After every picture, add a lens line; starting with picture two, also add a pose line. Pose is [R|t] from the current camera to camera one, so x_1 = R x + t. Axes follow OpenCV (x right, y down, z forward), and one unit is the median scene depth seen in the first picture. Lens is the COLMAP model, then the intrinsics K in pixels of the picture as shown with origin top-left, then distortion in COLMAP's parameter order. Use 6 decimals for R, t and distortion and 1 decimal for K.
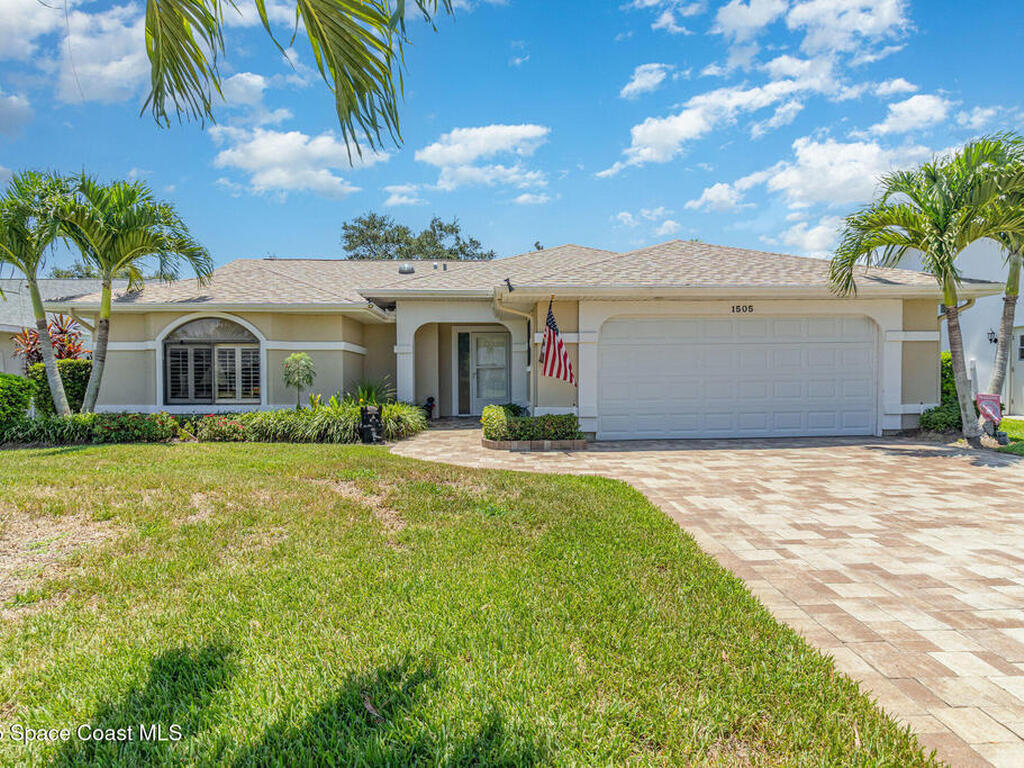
lens RADIAL K [[591.1, 0, 512.0], [0, 591.1, 384.0], [0, 0, 1]] dist [-0.019562, -0.000961]
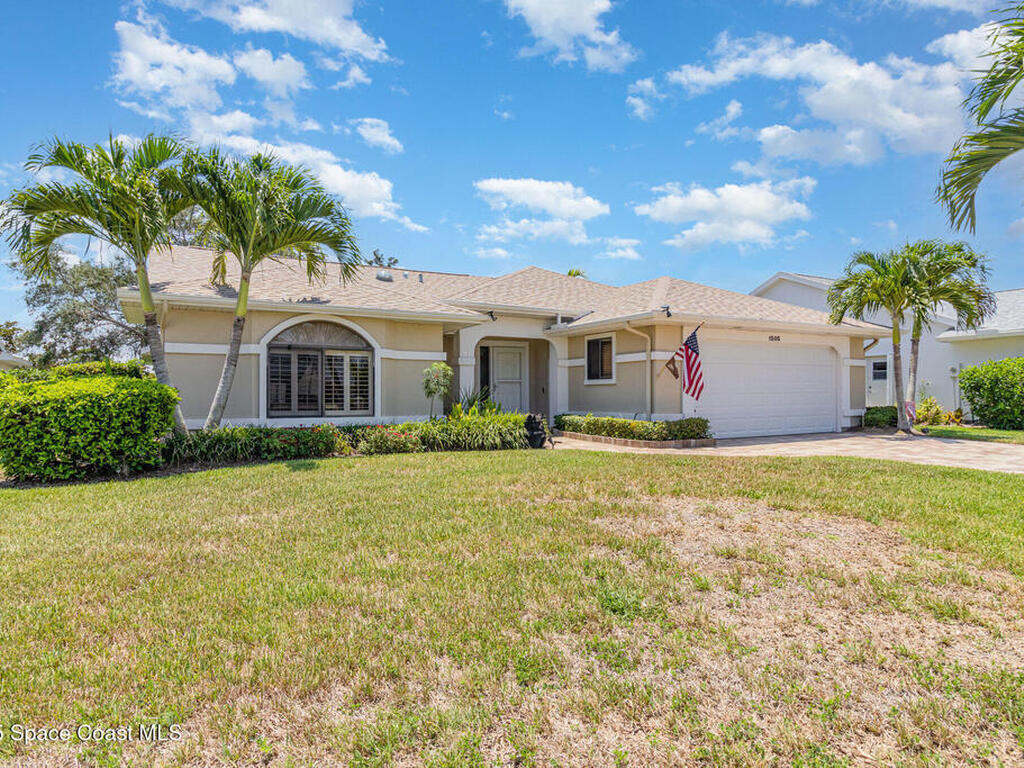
lens RADIAL K [[644.5, 0, 512.0], [0, 644.5, 384.0], [0, 0, 1]] dist [-0.001784, -0.000426]
pose [[0.887470, 0.010851, 0.460737, -0.712530], [0.003614, 0.999528, -0.030502, 0.015811], [-0.460851, 0.028734, 0.887012, -0.016235]]
